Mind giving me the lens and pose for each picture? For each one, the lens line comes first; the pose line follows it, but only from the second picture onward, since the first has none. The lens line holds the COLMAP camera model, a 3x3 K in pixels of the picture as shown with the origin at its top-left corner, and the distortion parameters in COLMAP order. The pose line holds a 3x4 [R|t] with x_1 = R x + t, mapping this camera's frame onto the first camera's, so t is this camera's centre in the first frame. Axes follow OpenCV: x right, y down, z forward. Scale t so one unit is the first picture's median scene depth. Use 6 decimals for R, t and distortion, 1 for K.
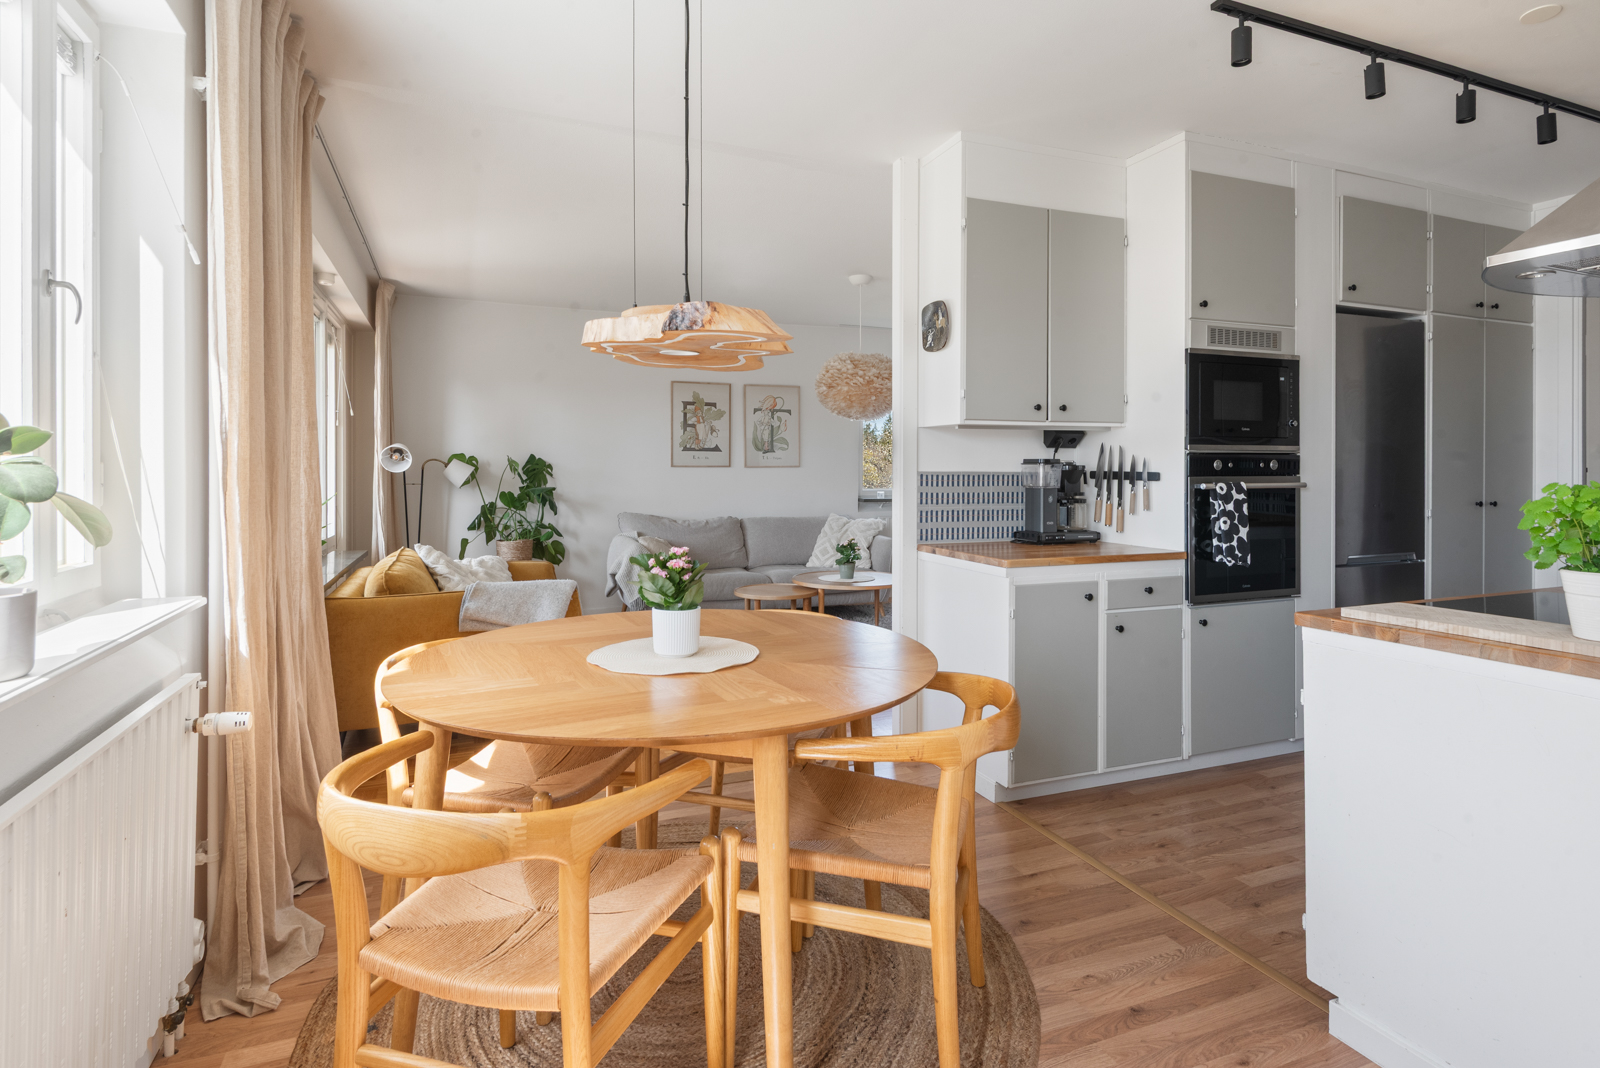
lens RADIAL K [[818.6, 0, 804.1], [0, 818.6, 449.7], [0, 0, 1]] dist [0.025874, -0.030301]
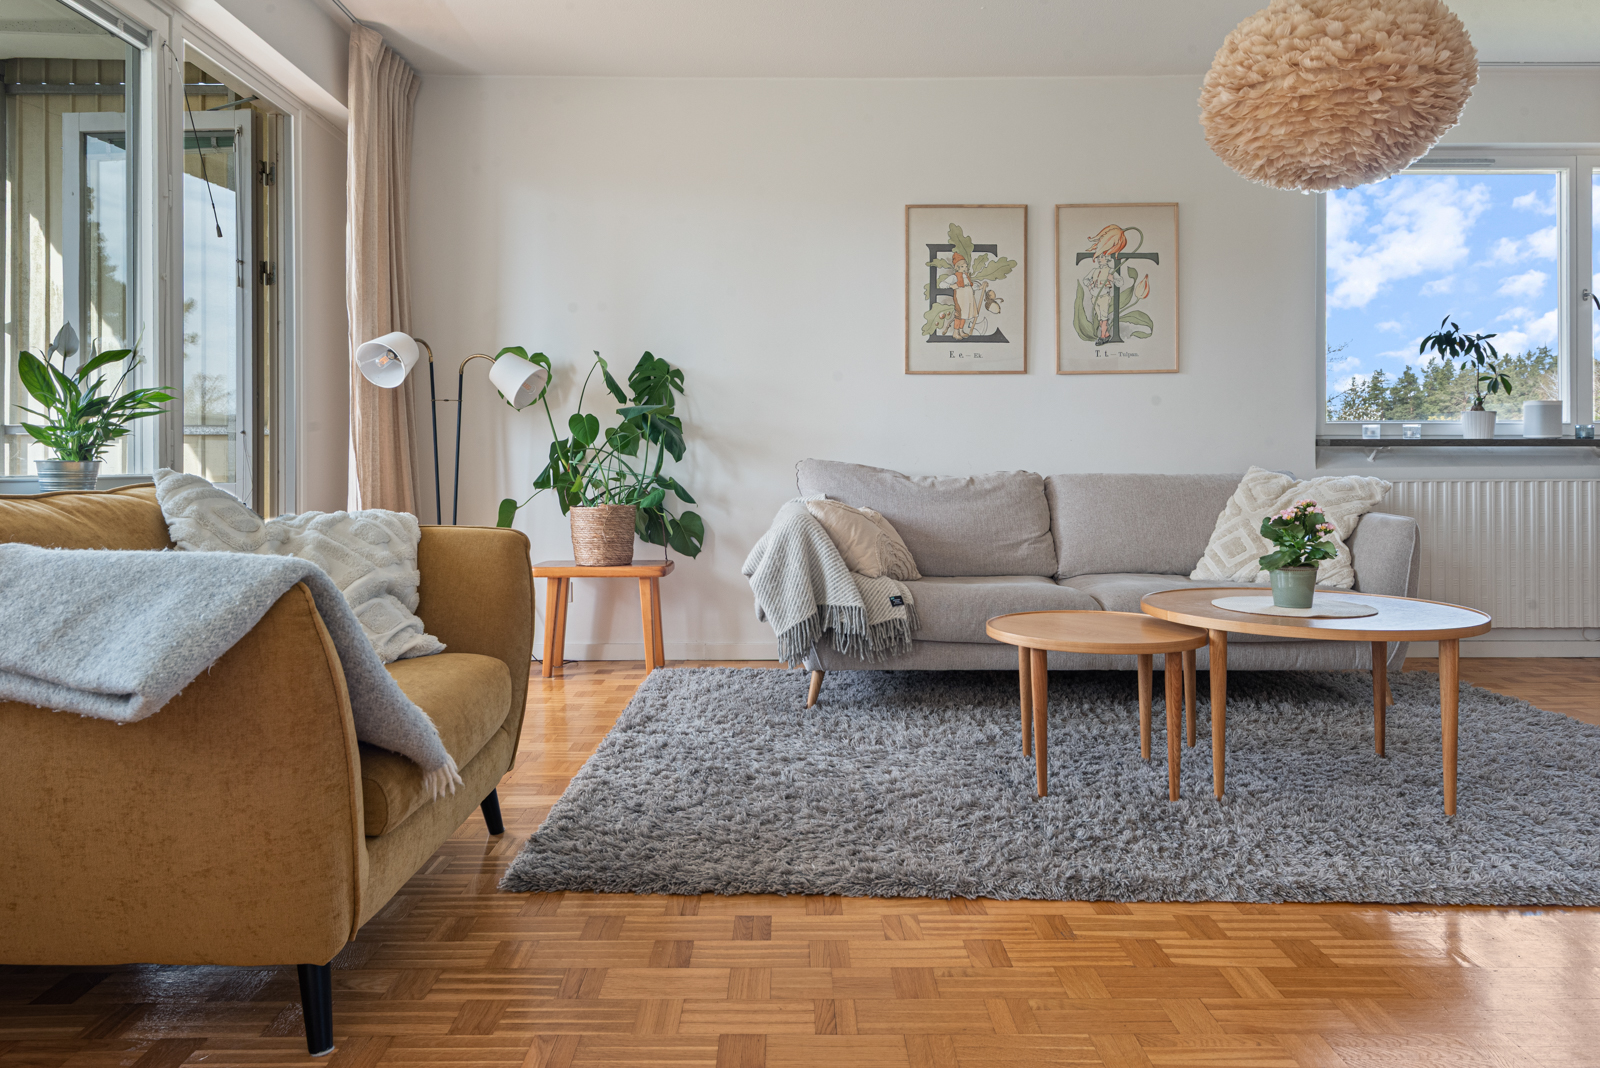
lens RADIAL K [[1012.1, 0, 809.4], [0, 1012.1, 464.4], [0, 0, 1]] dist [0.029013, -0.019598]
pose [[0.927241, -0.005187, -0.374428, 0.021381], [0.012281, 0.999787, 0.016562, 0.080802], [0.374263, -0.019955, 0.927108, 0.480829]]
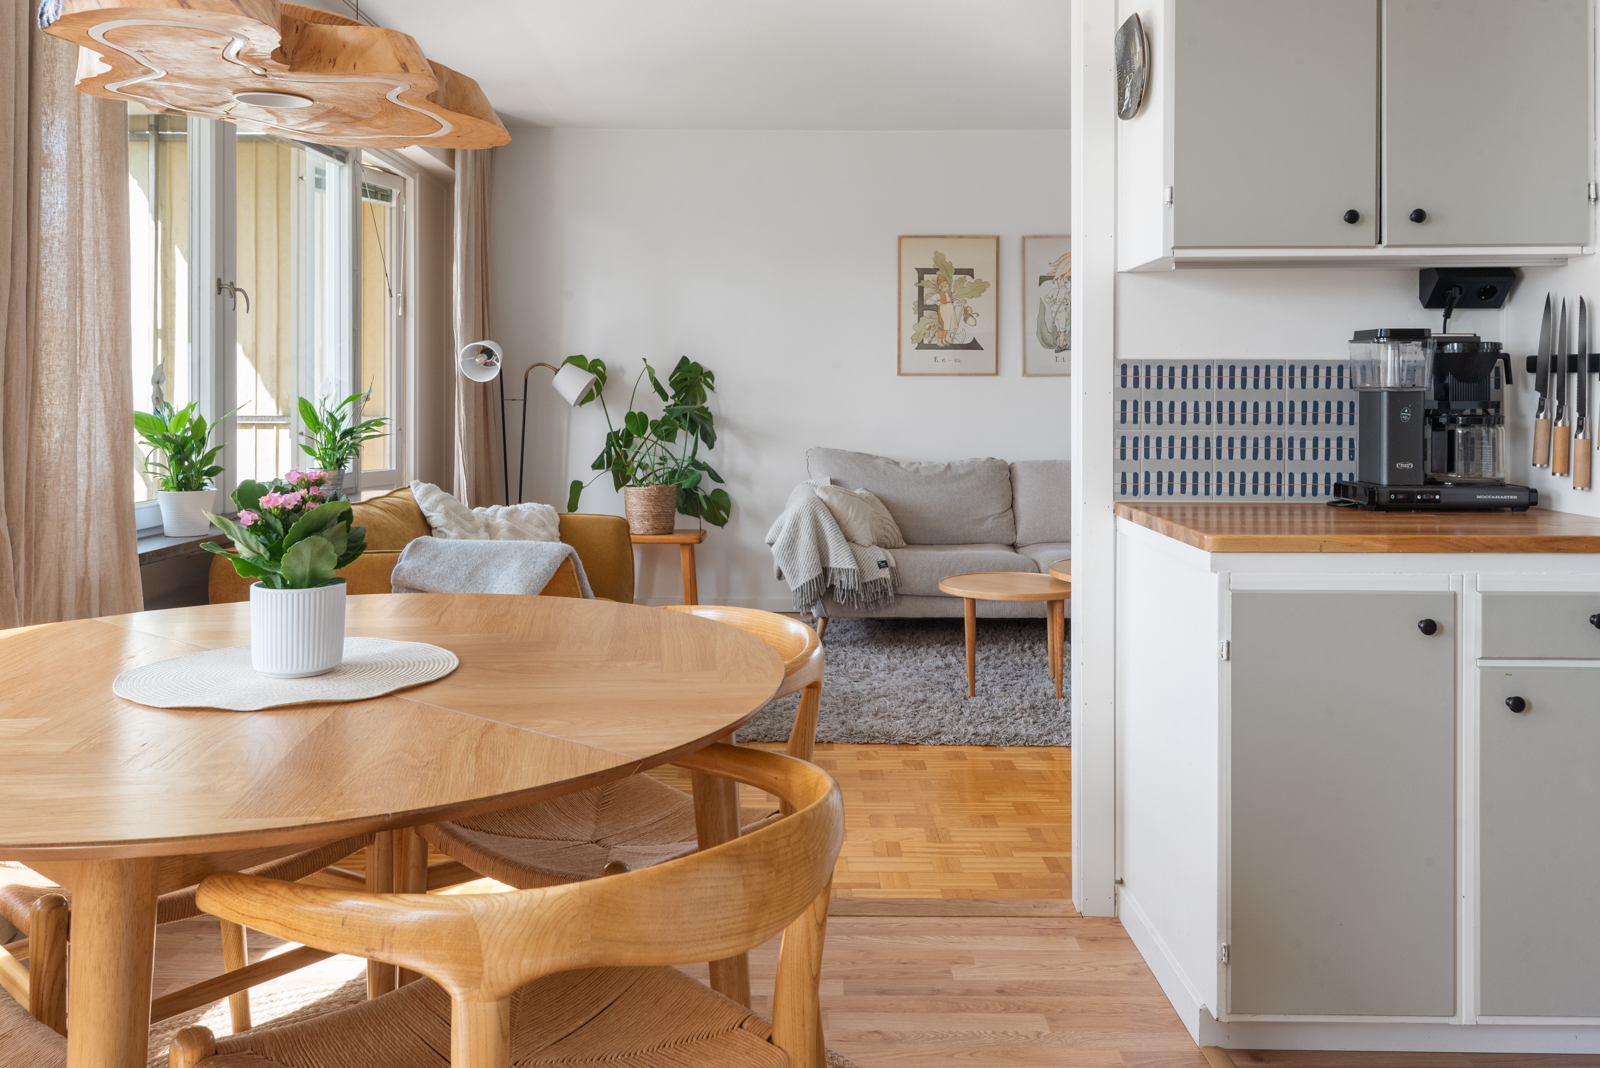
lens RADIAL K [[1247.0, 0, 806.7], [0, 1247.0, 368.9], [0, 0, 1]] dist [0.001261, 0.000288]
pose [[0.922394, -0.008877, -0.386148, 0.166305], [0.009084, 0.999958, -0.001289, 0.020452], [0.386143, -0.002319, 0.922436, 0.135060]]
